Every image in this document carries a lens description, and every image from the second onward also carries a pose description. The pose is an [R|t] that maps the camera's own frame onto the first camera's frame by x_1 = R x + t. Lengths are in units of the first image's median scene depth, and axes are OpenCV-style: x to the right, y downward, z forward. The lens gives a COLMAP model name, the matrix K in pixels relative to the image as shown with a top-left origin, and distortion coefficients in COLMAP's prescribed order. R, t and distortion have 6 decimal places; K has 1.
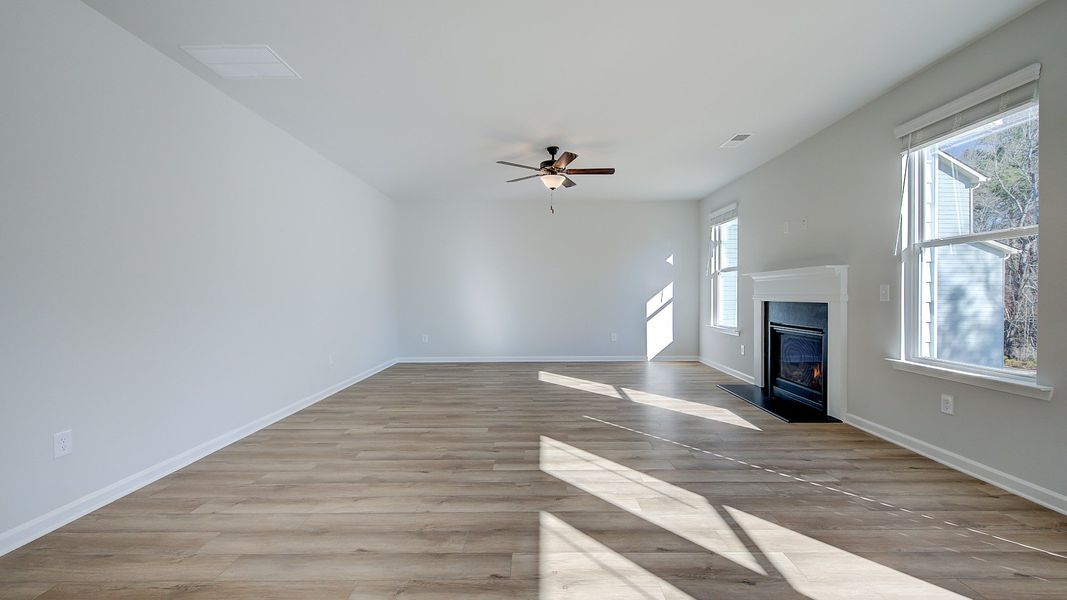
lens RADIAL K [[425.4, 0, 537.1], [0, 425.4, 300.3], [0, 0, 1]] dist [0.005371, -0.000157]
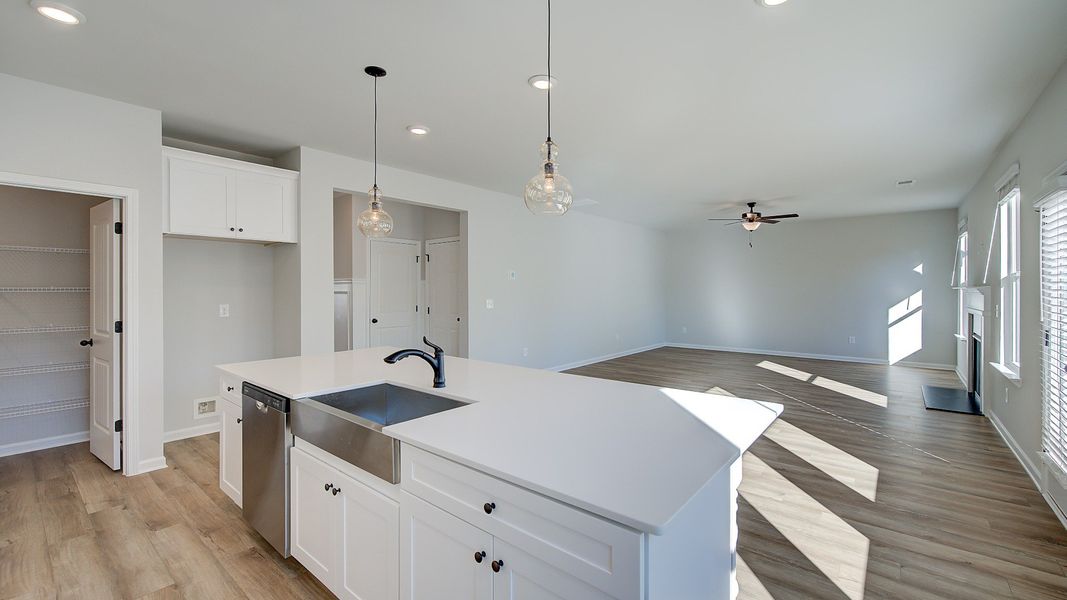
lens RADIAL K [[425.4, 0, 537.1], [0, 425.4, 300.3], [0, 0, 1]] dist [0.005371, -0.000157]
pose [[0.771065, 0.016976, -0.636531, 0.503792], [-0.010205, 0.999846, 0.014303, -0.046971], [0.636675, -0.004532, 0.771119, -0.740471]]
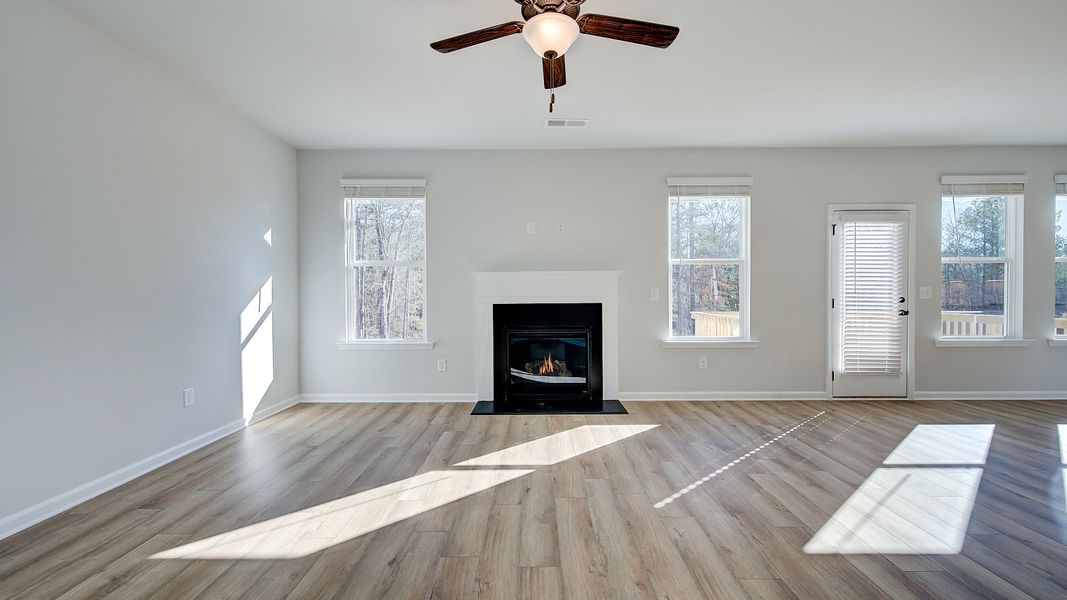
lens RADIAL K [[425.4, 0, 537.1], [0, 425.4, 300.3], [0, 0, 1]] dist [0.005371, -0.000157]
pose [[-0.003513, -0.006409, 0.999973, -0.498663], [0.020043, 0.999778, 0.006478, -0.013890], [-0.999793, 0.020065, -0.003383, 1.254104]]
